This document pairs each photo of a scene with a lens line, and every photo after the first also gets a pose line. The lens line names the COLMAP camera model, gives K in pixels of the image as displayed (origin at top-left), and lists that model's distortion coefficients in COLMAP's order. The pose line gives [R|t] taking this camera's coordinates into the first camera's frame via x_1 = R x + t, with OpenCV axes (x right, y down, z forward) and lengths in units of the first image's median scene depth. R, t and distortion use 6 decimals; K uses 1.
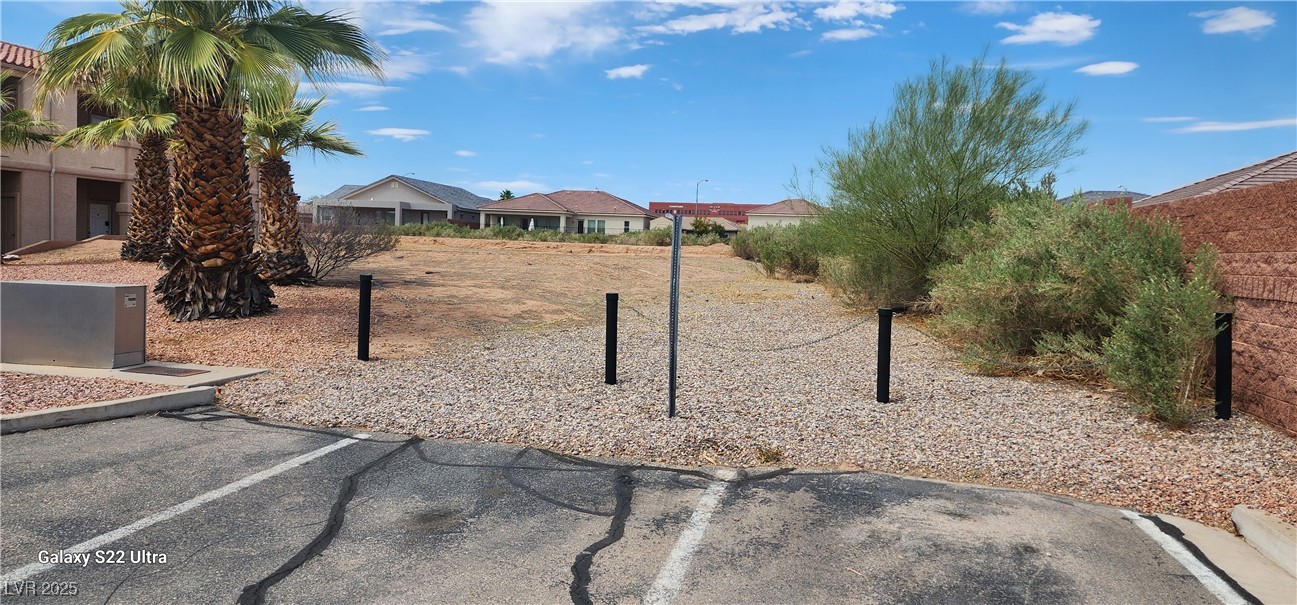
lens RADIAL K [[810.9, 0, 654.7], [0, 810.9, 319.6], [0, 0, 1]] dist [0.063642, -0.073999]
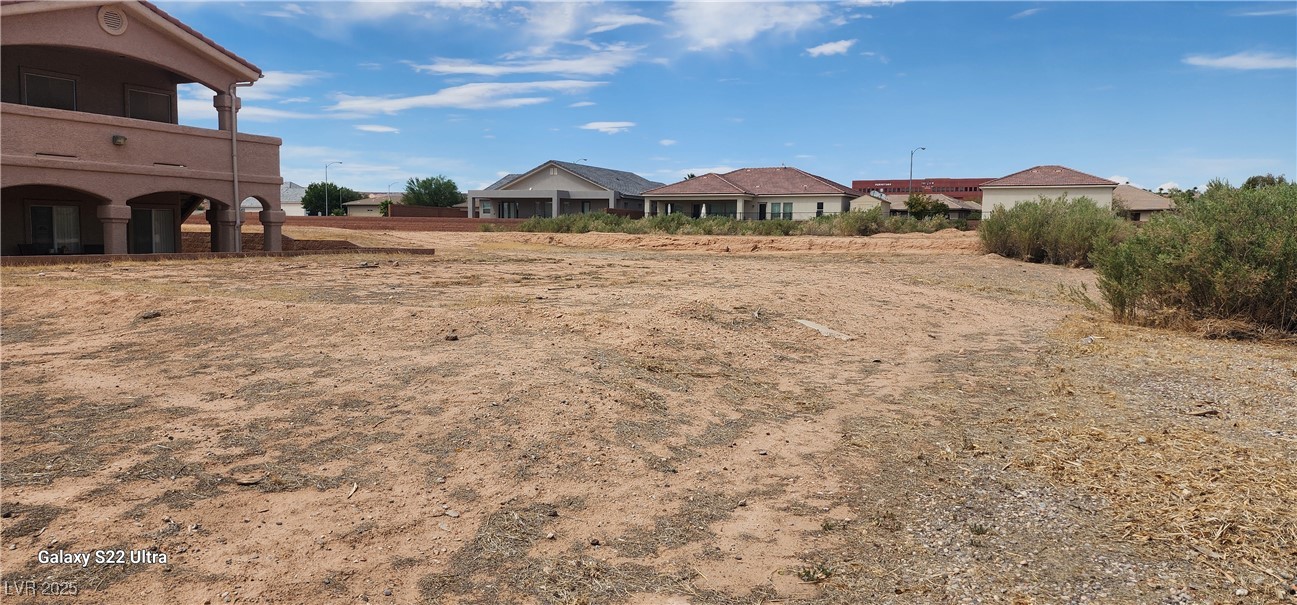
lens RADIAL K [[810.9, 0, 654.7], [0, 810.9, 319.6], [0, 0, 1]] dist [0.063642, -0.073999]
pose [[0.969856, -0.000519, -0.243679, 0.002479], [0.005128, 0.999820, 0.018279, -0.021399], [0.243625, -0.018978, 0.969684, 0.179269]]
